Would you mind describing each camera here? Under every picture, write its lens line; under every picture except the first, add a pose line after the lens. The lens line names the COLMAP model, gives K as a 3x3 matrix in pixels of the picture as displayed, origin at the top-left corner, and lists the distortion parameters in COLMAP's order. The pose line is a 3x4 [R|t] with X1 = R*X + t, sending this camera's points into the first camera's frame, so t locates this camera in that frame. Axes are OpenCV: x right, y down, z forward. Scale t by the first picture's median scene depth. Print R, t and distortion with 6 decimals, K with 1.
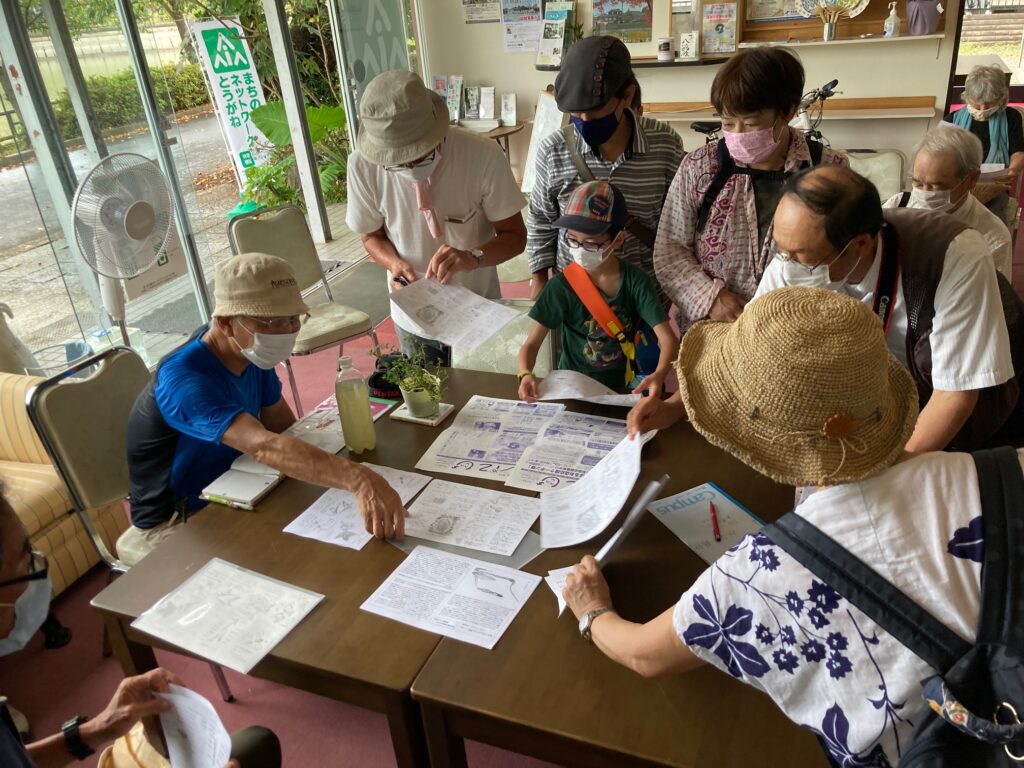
lens RADIAL K [[730.7, 0, 512.0], [0, 730.7, 384.0], [0, 0, 1]] dist [-0.001943, -0.000266]
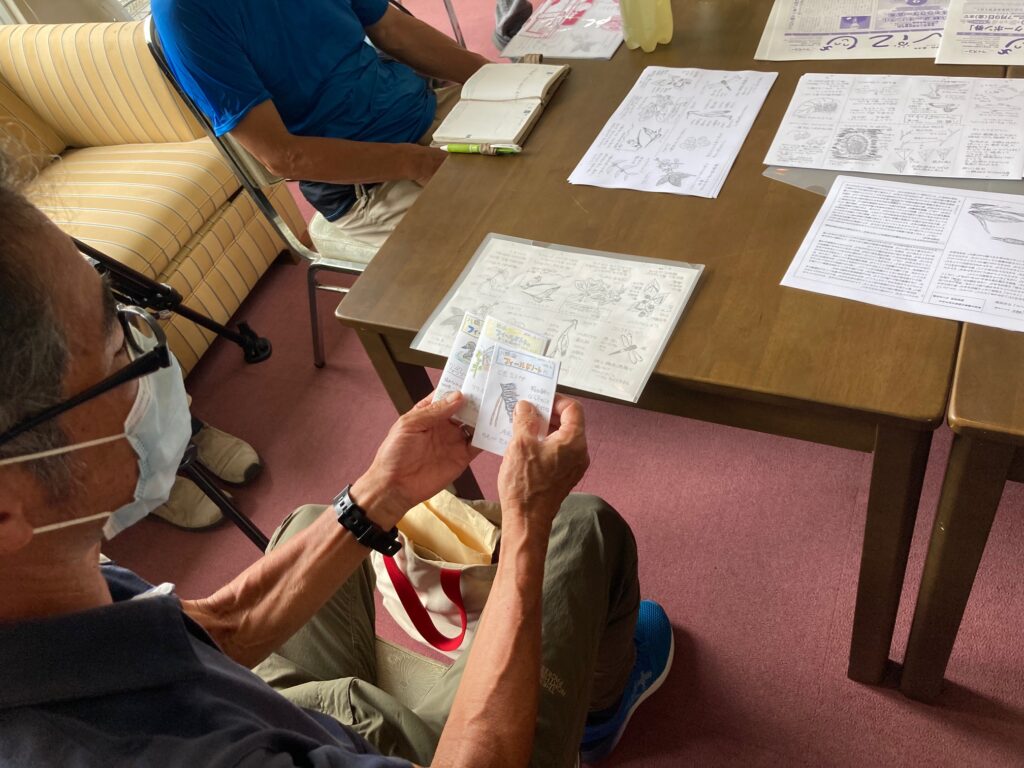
lens RADIAL K [[834.5, 0, 512.0], [0, 834.5, 384.0], [0, 0, 1]] dist [-0.059830, 0.003706]
pose [[0.979906, -0.066373, -0.188090, -0.239644], [0.138970, 0.903636, 0.405128, 0.059616], [0.143076, -0.423126, 0.894703, 0.267689]]
